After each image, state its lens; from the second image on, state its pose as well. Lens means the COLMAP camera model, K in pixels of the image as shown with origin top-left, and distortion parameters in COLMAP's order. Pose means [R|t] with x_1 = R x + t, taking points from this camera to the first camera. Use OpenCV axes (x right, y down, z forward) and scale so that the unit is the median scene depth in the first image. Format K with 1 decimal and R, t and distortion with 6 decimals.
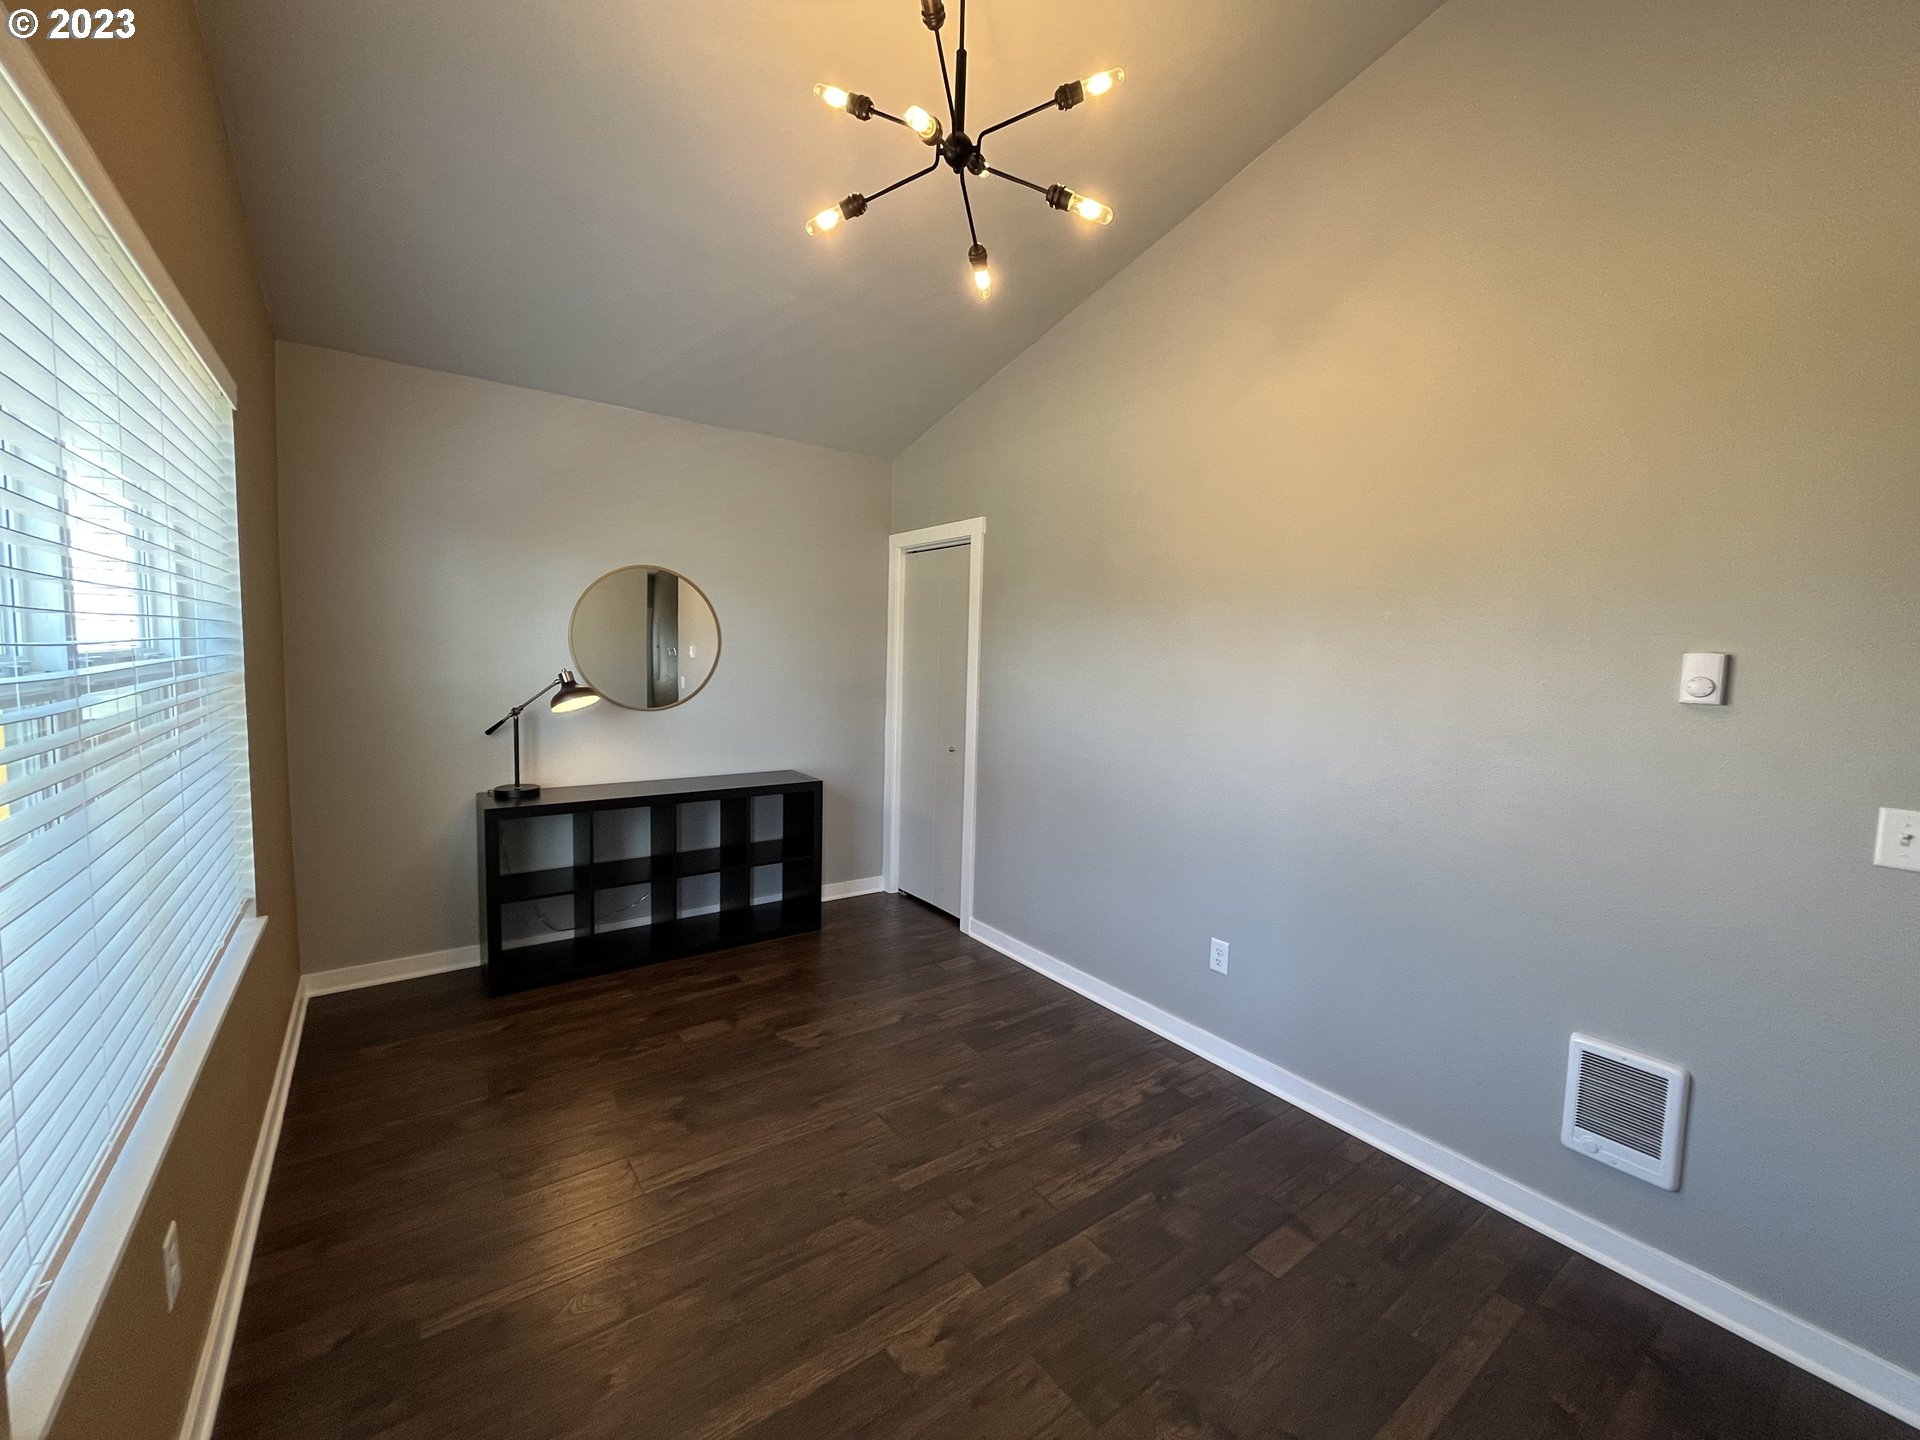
lens RADIAL K [[774.4, 0, 962.1], [0, 774.4, 713.6], [0, 0, 1]] dist [-0.002748, -0.000228]
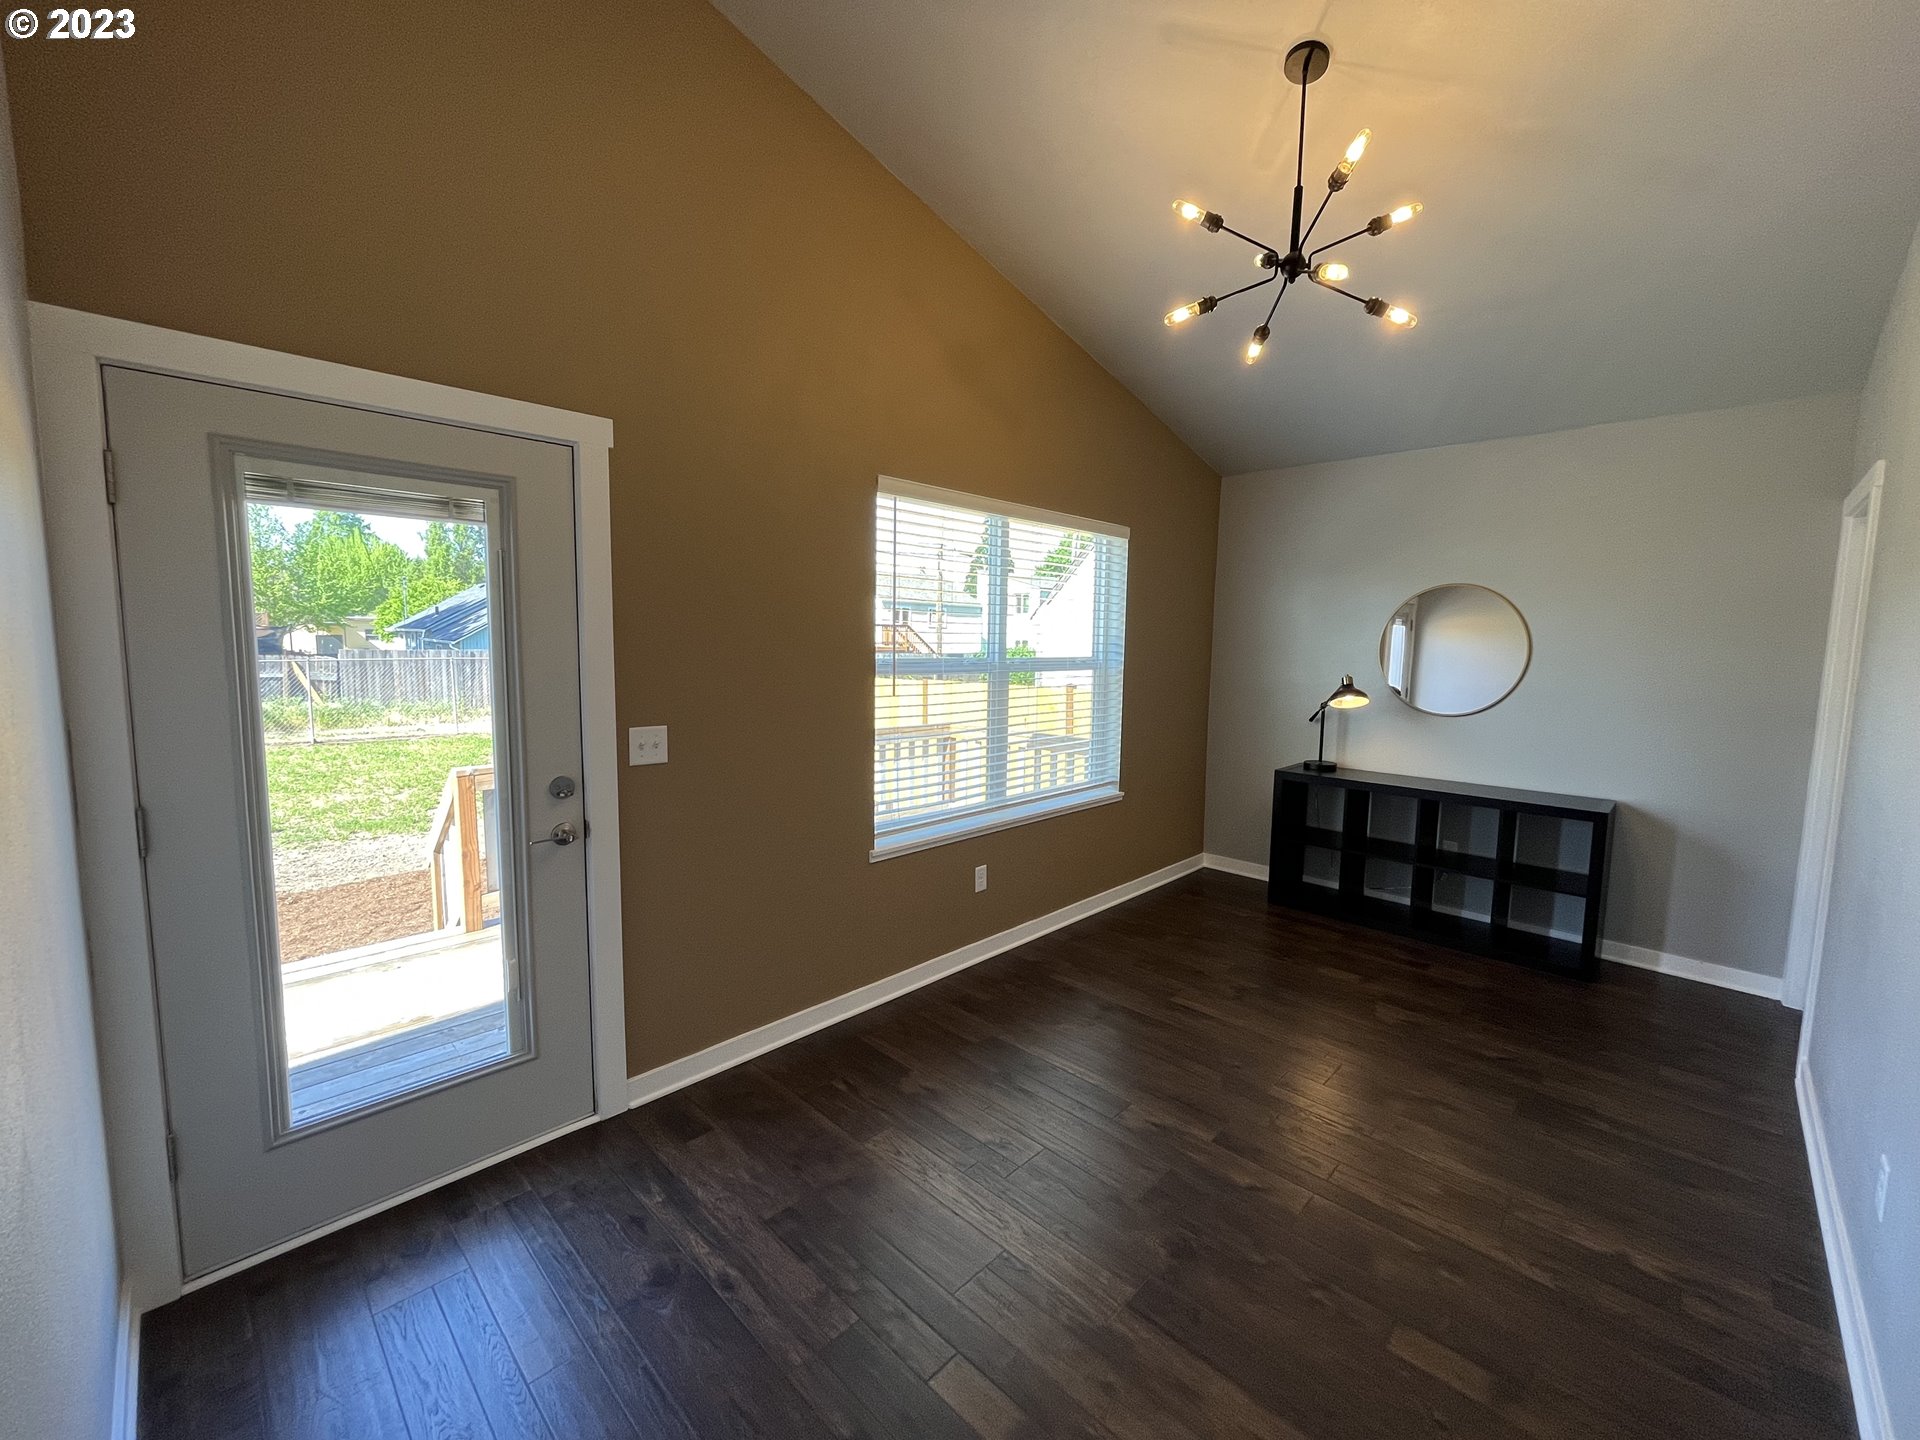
lens RADIAL K [[774.4, 0, 962.1], [0, 774.4, 713.6], [0, 0, 1]] dist [-0.002748, -0.000228]
pose [[0.165087, 0.071624, -0.983675, 0.641607], [-0.091552, 0.994166, 0.057023, -0.008902], [0.982021, 0.080644, 0.170682, 0.161841]]
